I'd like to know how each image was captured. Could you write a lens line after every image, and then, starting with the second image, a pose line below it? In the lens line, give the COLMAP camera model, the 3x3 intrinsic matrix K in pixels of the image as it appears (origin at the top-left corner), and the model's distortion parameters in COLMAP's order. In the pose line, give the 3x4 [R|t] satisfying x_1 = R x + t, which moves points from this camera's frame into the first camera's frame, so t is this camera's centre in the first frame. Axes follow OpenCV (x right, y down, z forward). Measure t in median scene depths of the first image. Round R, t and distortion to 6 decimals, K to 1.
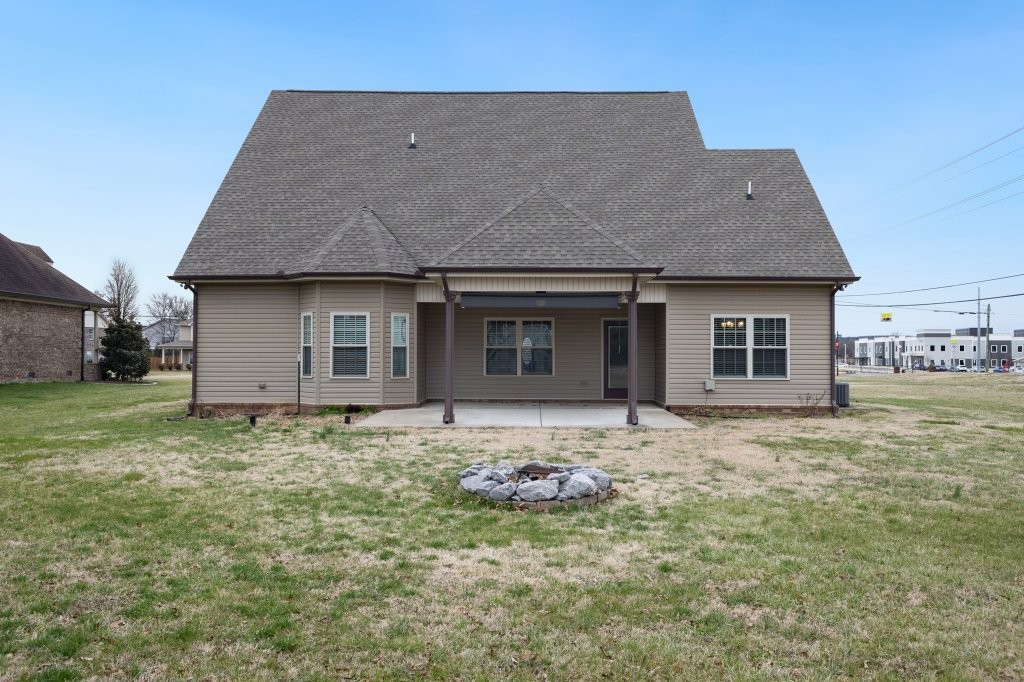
lens RADIAL K [[810.4, 0, 507.6], [0, 810.4, 345.5], [0, 0, 1]] dist [-0.003490, -0.001555]
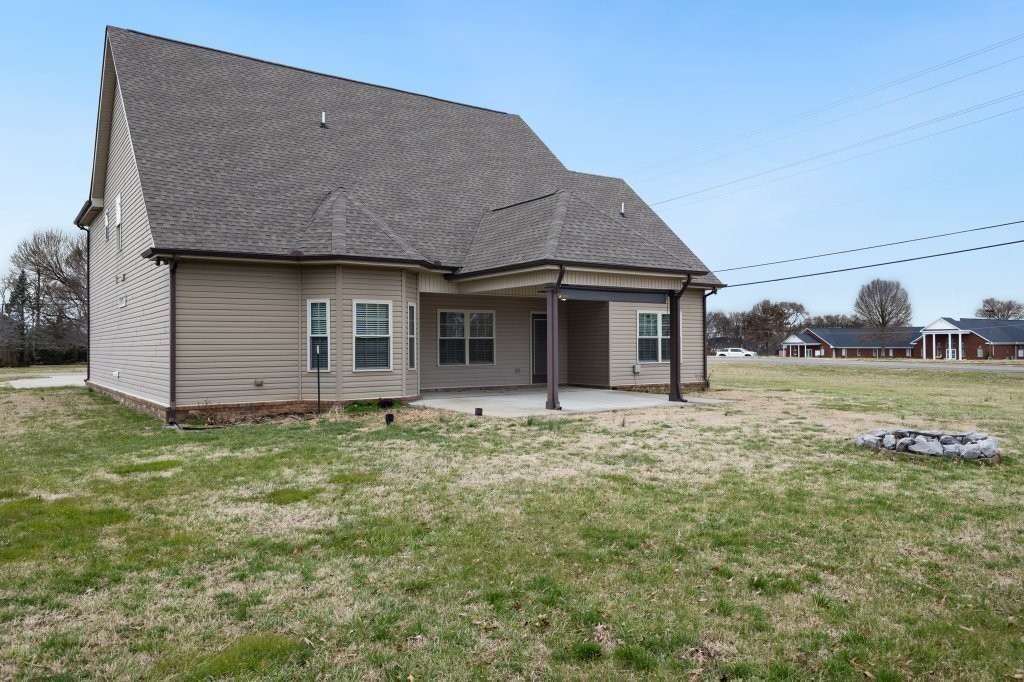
lens RADIAL K [[757.0, 0, 512.8], [0, 757.0, 336.0], [0, 0, 1]] dist [0.003390, 0.003228]
pose [[0.807305, -0.000029, 0.590135, -0.568567], [0.002785, 0.999989, -0.003761, 0.003870], [-0.590128, 0.004680, 0.807296, 0.195001]]
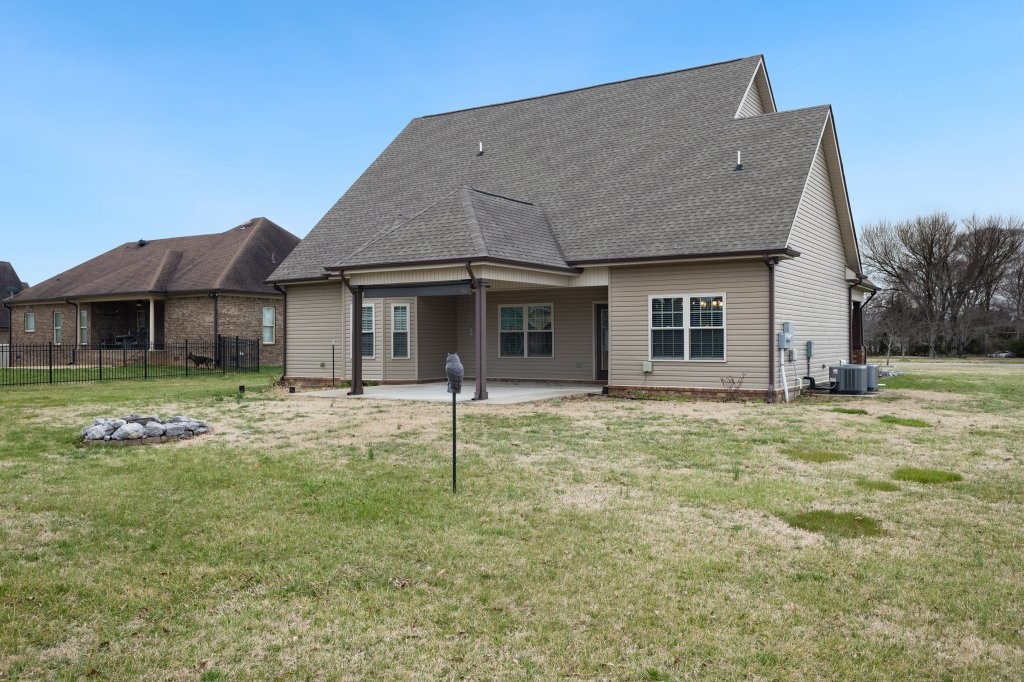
lens RADIAL K [[810.4, 0, 520.1], [0, 810.4, 339.9], [0, 0, 1]] dist [-0.003490, -0.001555]
pose [[0.860472, -0.007829, -0.509437, 0.620541], [0.013468, 0.999882, 0.007383, 0.006405], [0.509319, -0.013215, 0.860476, 0.066867]]
